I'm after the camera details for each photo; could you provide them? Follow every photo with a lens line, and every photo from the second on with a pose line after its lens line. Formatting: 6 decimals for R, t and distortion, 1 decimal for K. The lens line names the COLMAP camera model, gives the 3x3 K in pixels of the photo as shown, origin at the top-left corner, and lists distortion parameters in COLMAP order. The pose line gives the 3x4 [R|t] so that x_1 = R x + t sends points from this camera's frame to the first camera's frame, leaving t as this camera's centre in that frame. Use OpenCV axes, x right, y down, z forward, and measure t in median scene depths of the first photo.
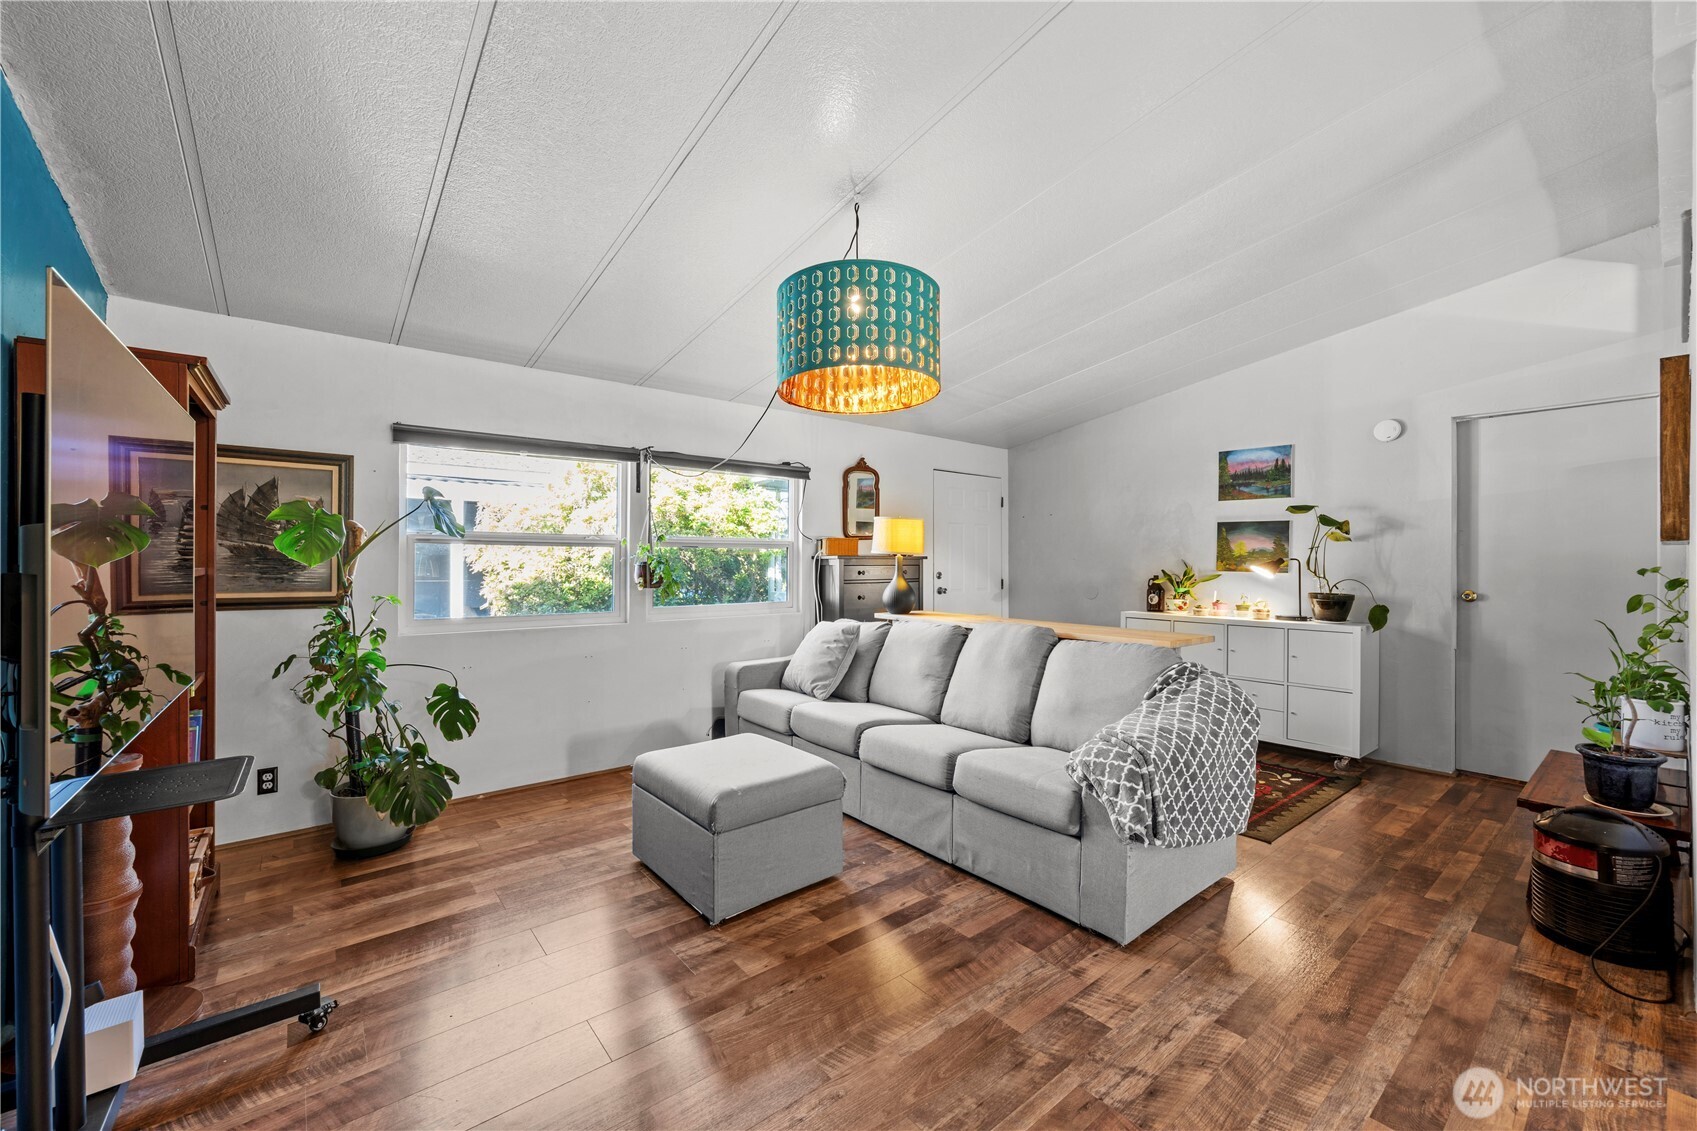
lens RADIAL K [[667.2, 0, 848.5], [0, 667.2, 565.5], [0, 0, 1]] dist [0.001752, 0.000031]
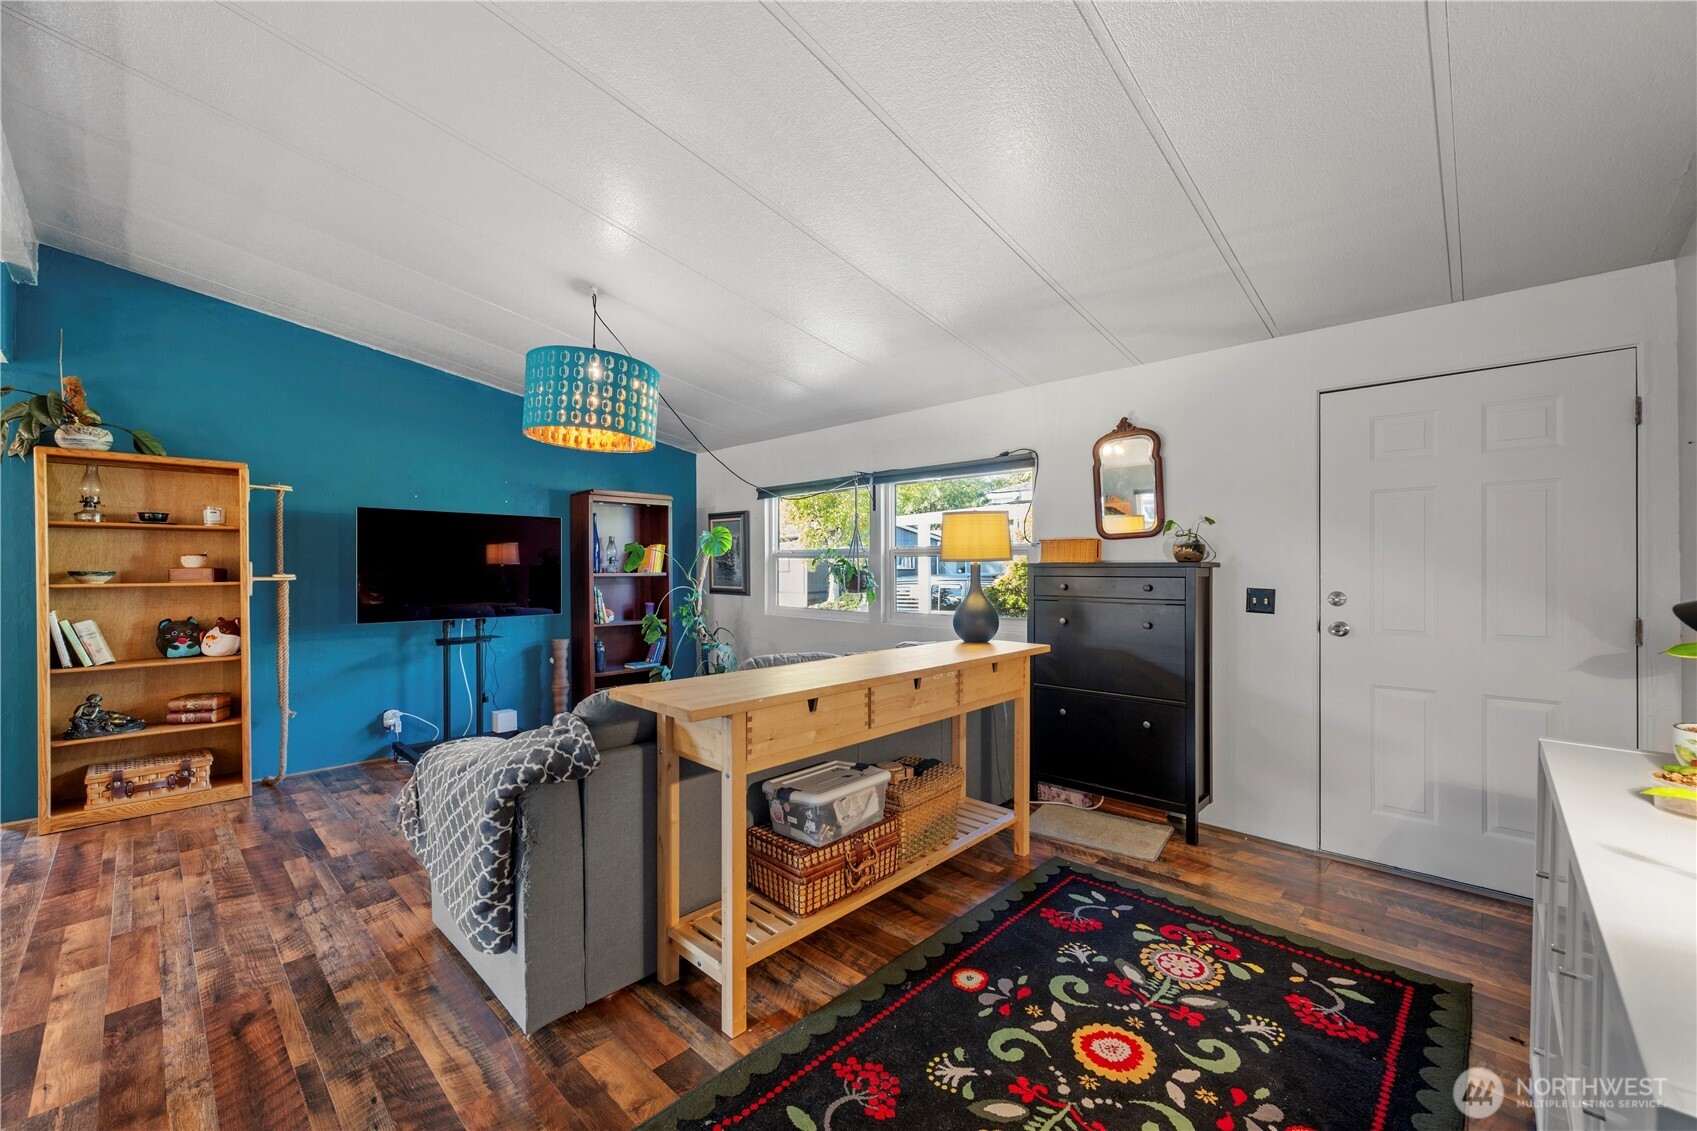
lens RADIAL K [[670.2, 0, 841.3], [0, 670.2, 567.3], [0, 0, 1]] dist [0.001140, 0.000407]
pose [[0.130975, 0.000192, -0.991386, 1.850086], [-0.004632, 0.999989, -0.000418, -0.021383], [0.991375, 0.004647, 0.130974, 1.756865]]
